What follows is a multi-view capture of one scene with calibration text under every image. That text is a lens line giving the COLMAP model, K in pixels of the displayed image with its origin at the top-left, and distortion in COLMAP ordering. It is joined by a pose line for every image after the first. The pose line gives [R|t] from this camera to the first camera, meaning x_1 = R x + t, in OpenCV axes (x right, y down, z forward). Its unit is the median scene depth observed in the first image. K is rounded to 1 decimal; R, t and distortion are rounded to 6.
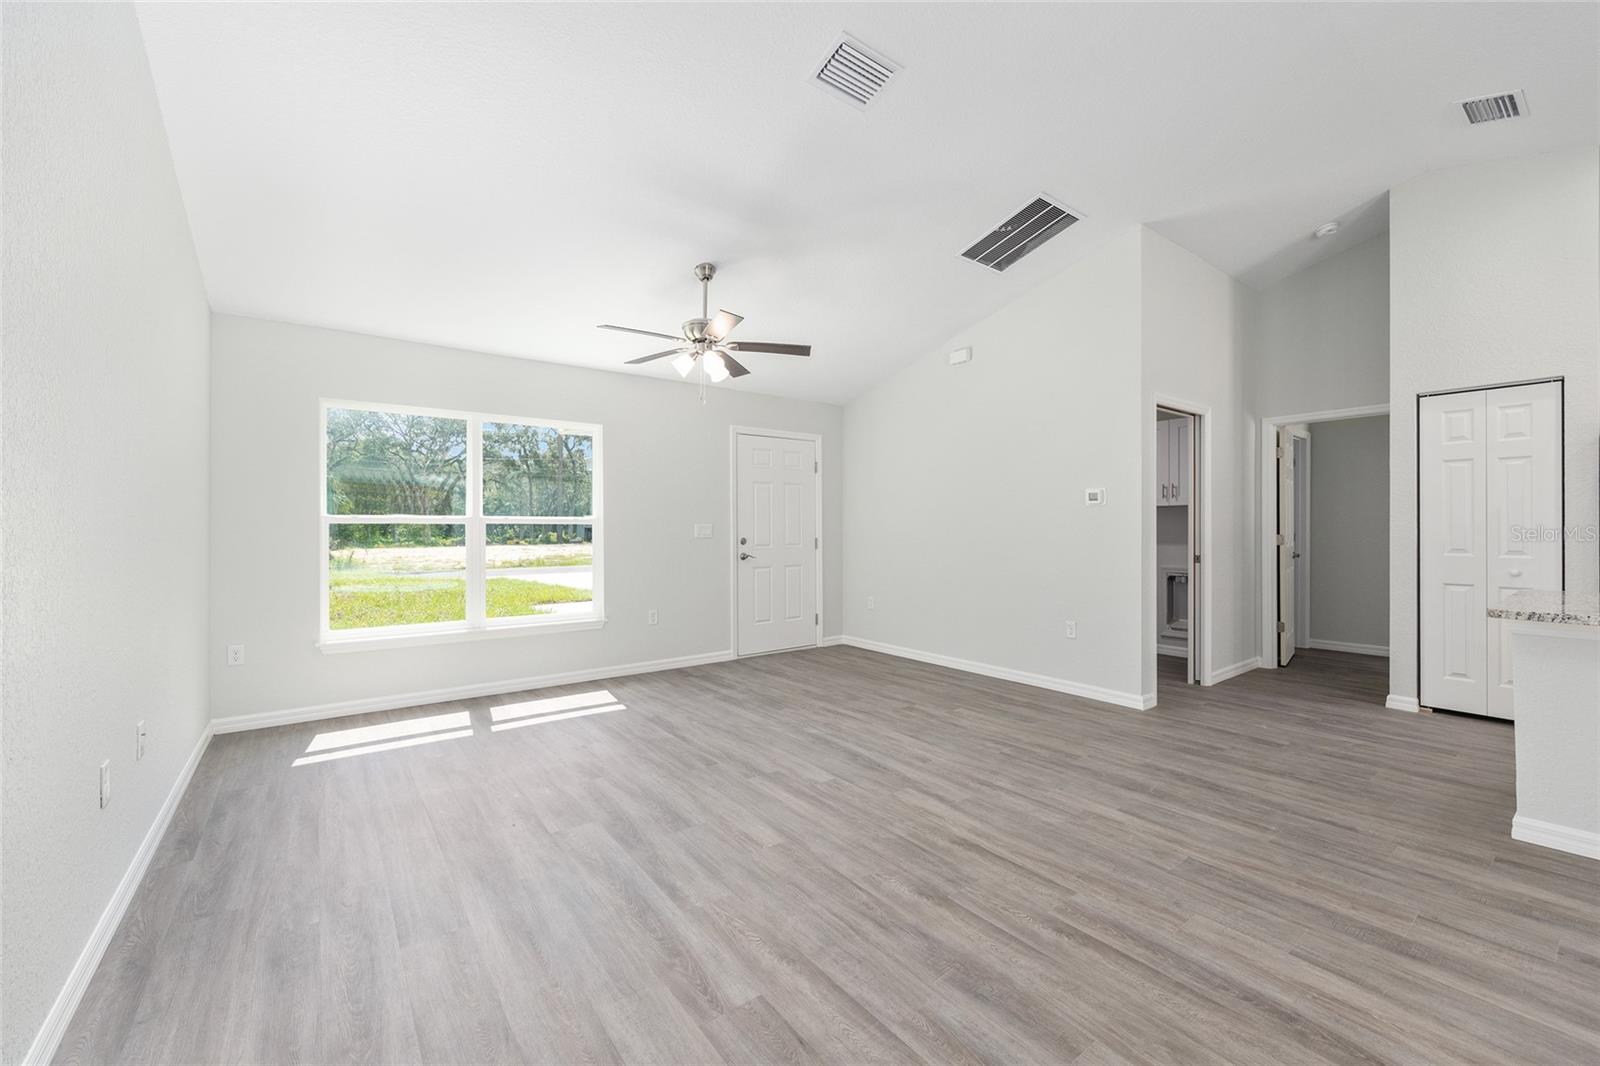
lens RADIAL K [[642.6, 0, 803.8], [0, 642.6, 530.7], [0, 0, 1]] dist [-0.003977, 0.001652]
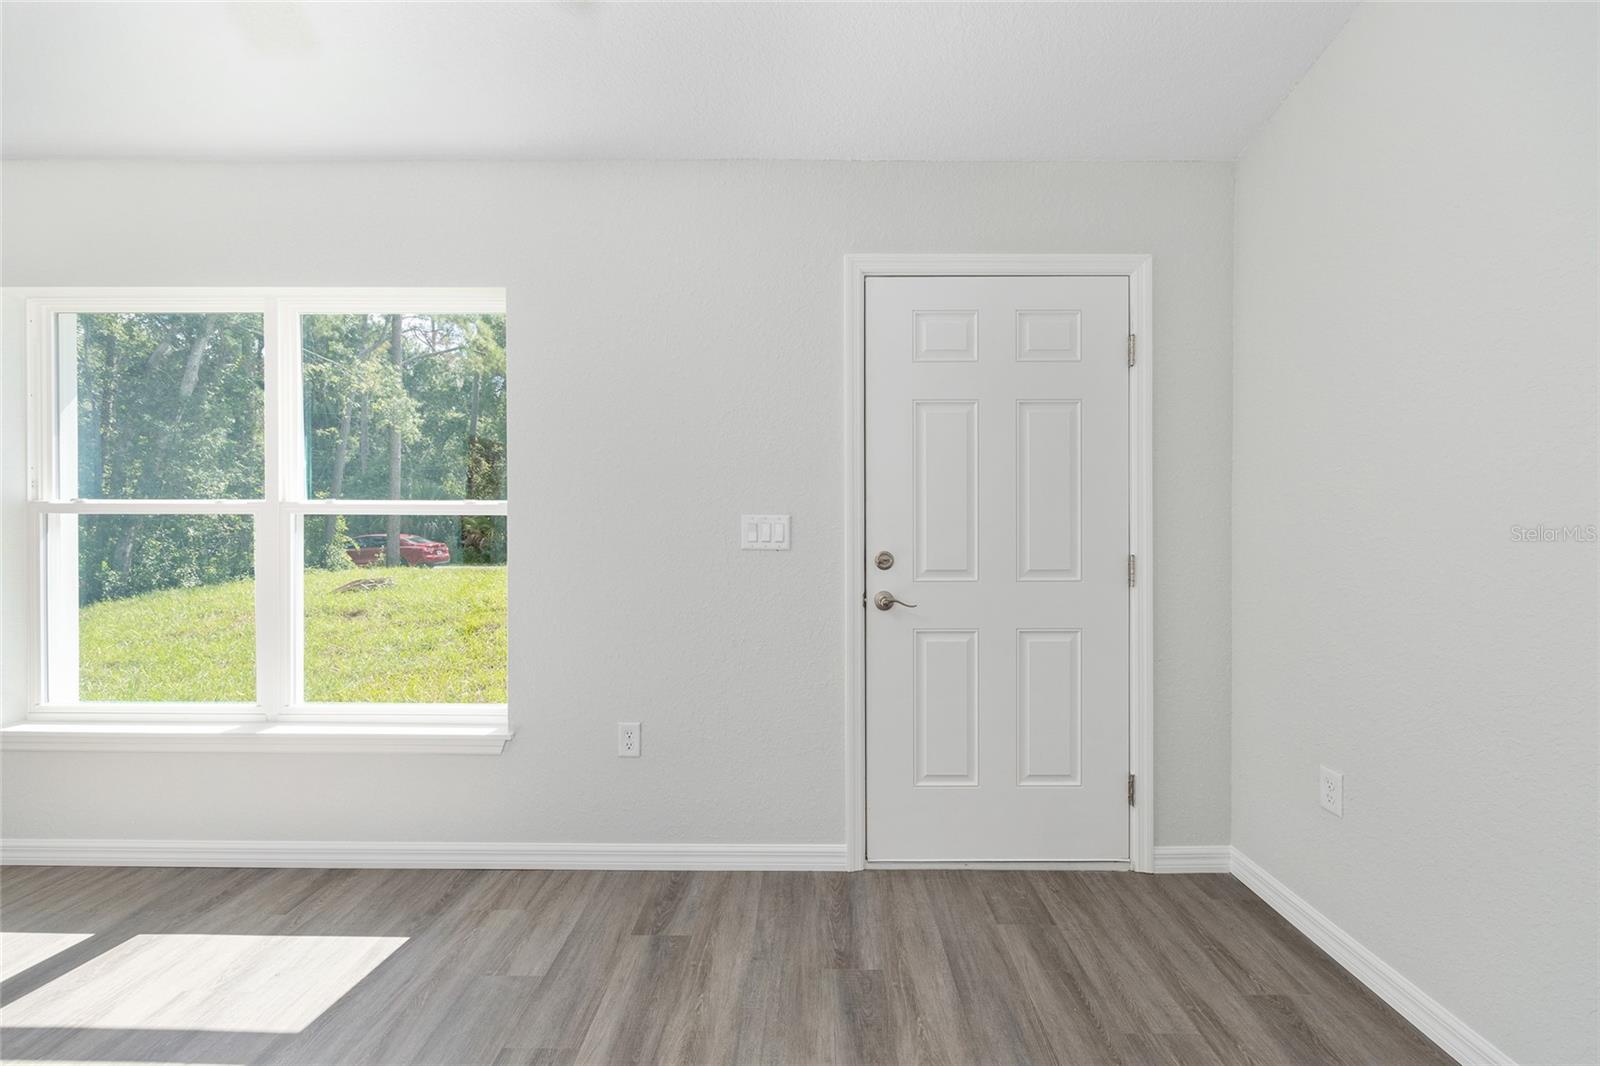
lens RADIAL K [[642.6, 0, 807.6], [0, 642.6, 529.9], [0, 0, 1]] dist [-0.003977, 0.001652]
pose [[0.792785, 0.008624, -0.609440, 0.159876], [-0.006158, 0.999962, 0.006140, -0.005768], [0.609470, -0.001114, 0.792809, 1.083805]]
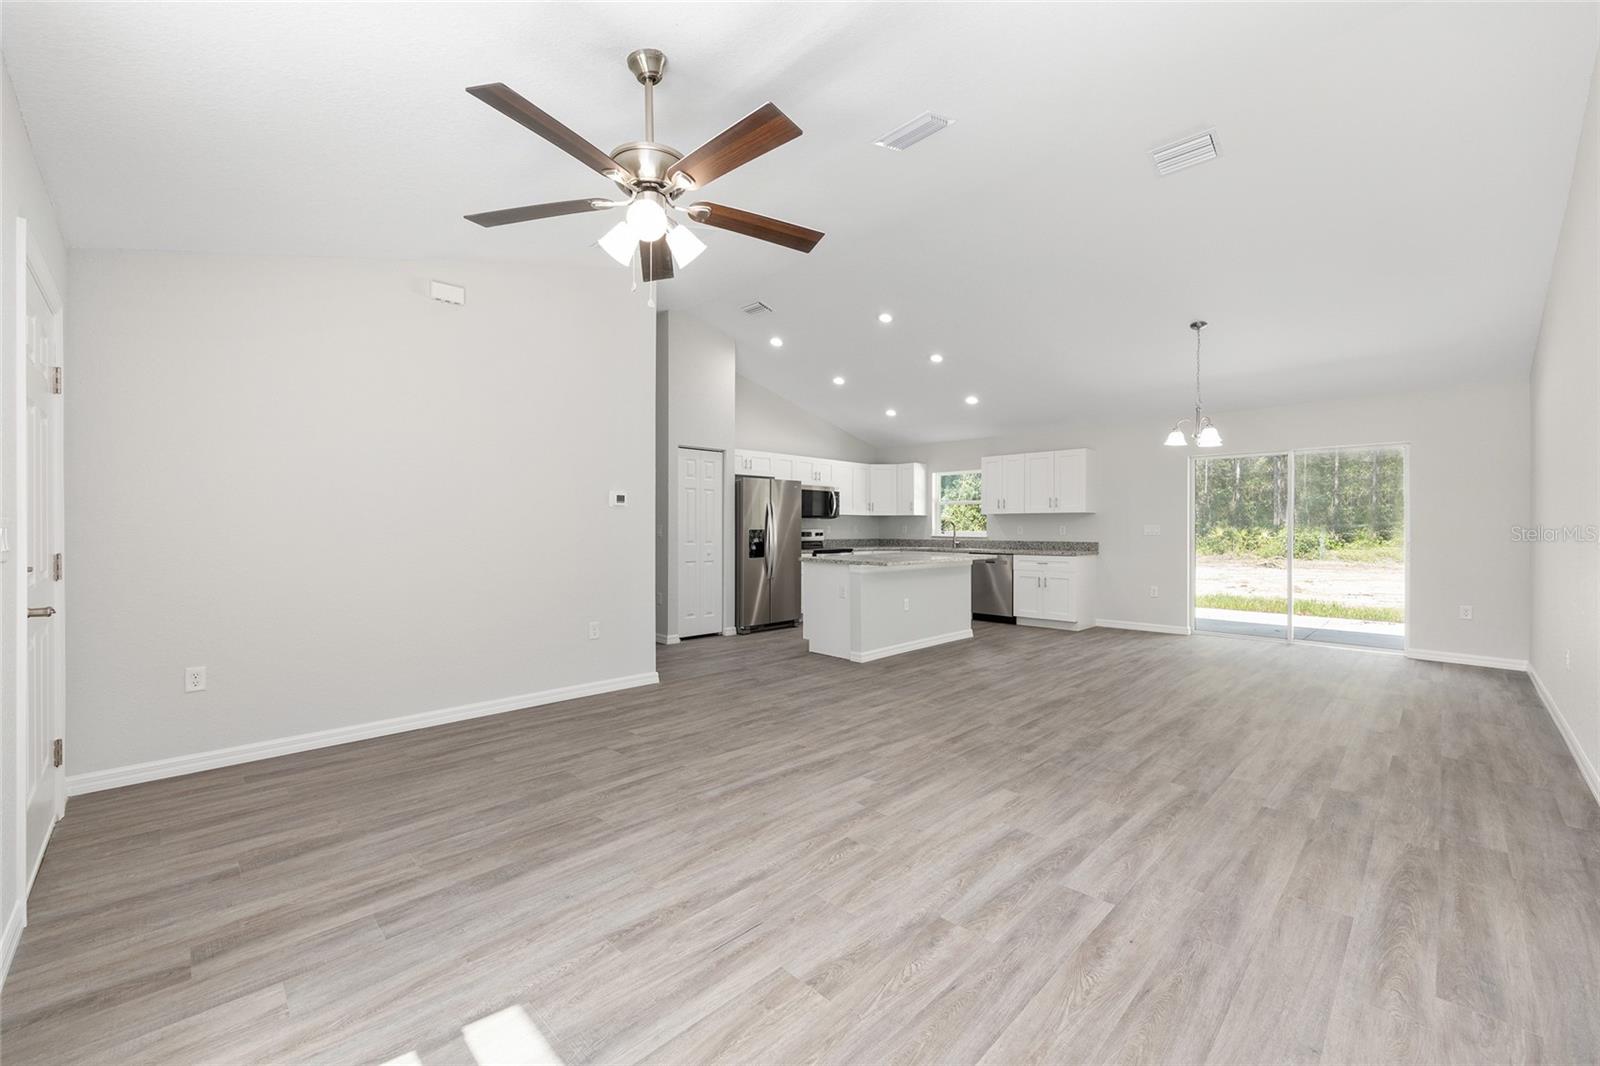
lens RADIAL K [[642.6, 0, 806.1], [0, 642.6, 525.6], [0, 0, 1]] dist [-0.003977, 0.001652]
pose [[-0.135646, 0.004097, 0.990749, -0.782739], [0.005732, 0.999978, -0.003350, -0.004472], [-0.990741, 0.005224, -0.135667, 1.021005]]
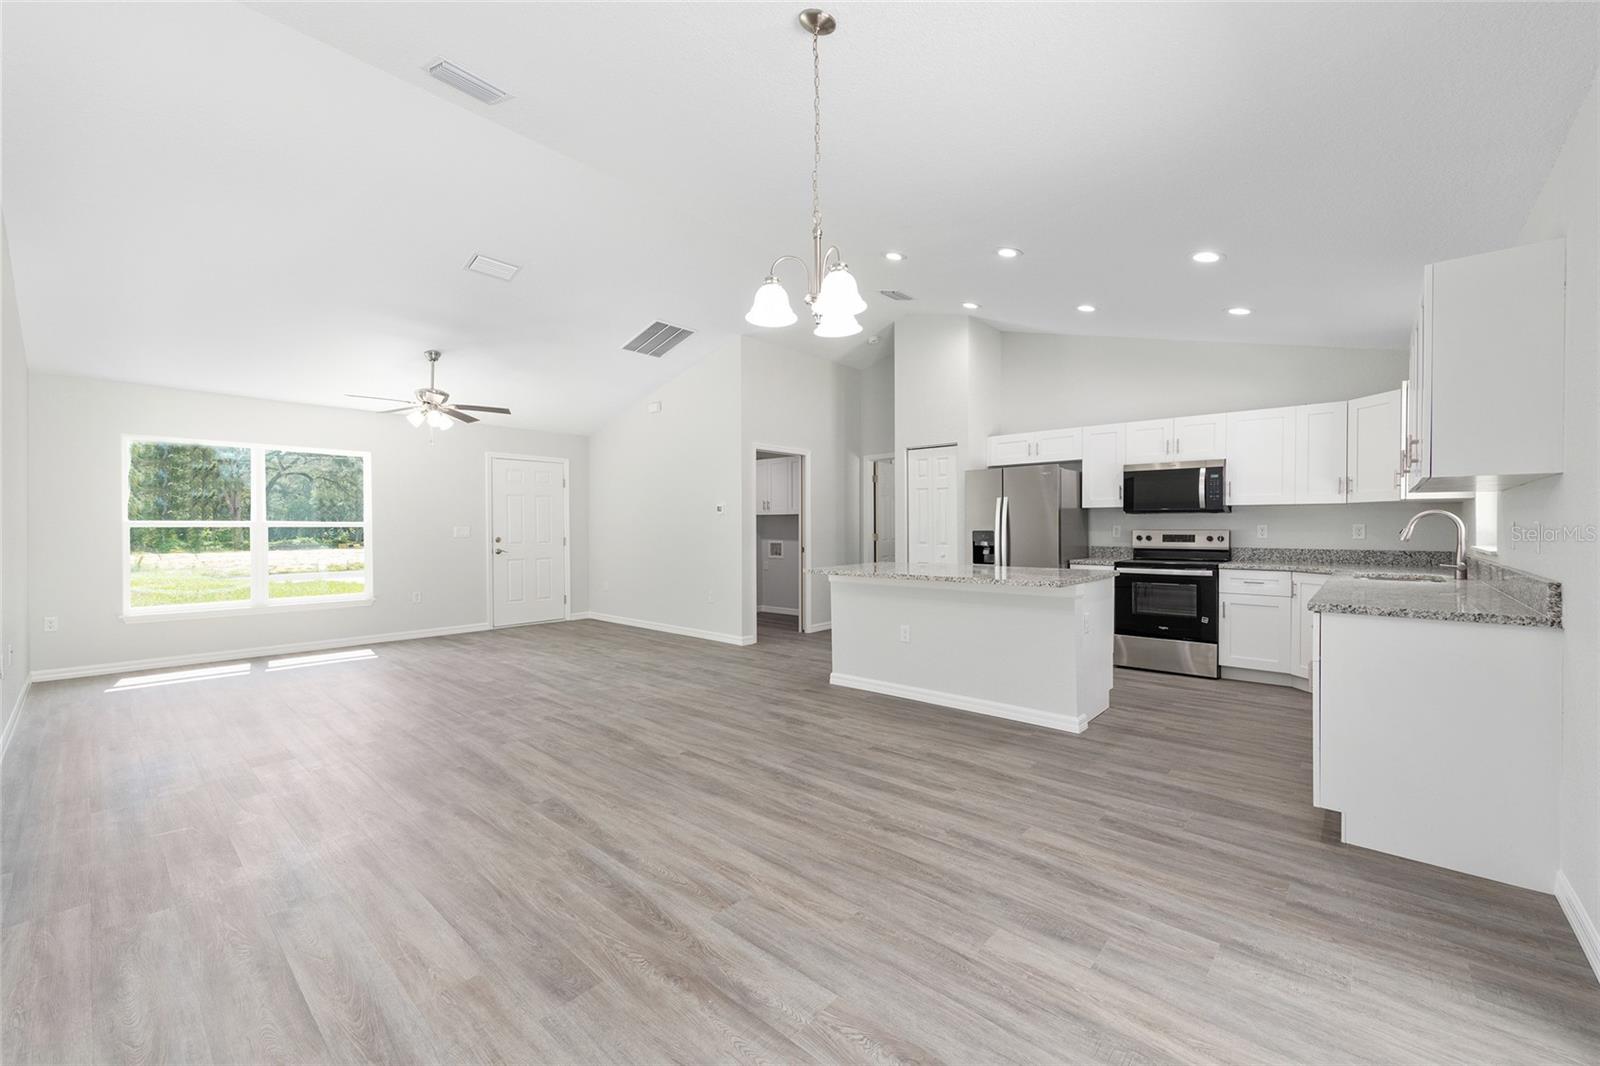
lens RADIAL K [[642.6, 0, 802.4], [0, 642.6, 531.7], [0, 0, 1]] dist [-0.003977, 0.001652]
pose [[0.982077, -0.002437, 0.188465, 0.432831], [0.002555, 0.999997, -0.000382, 0.002829], [-0.188464, 0.000857, 0.982080, -0.649870]]
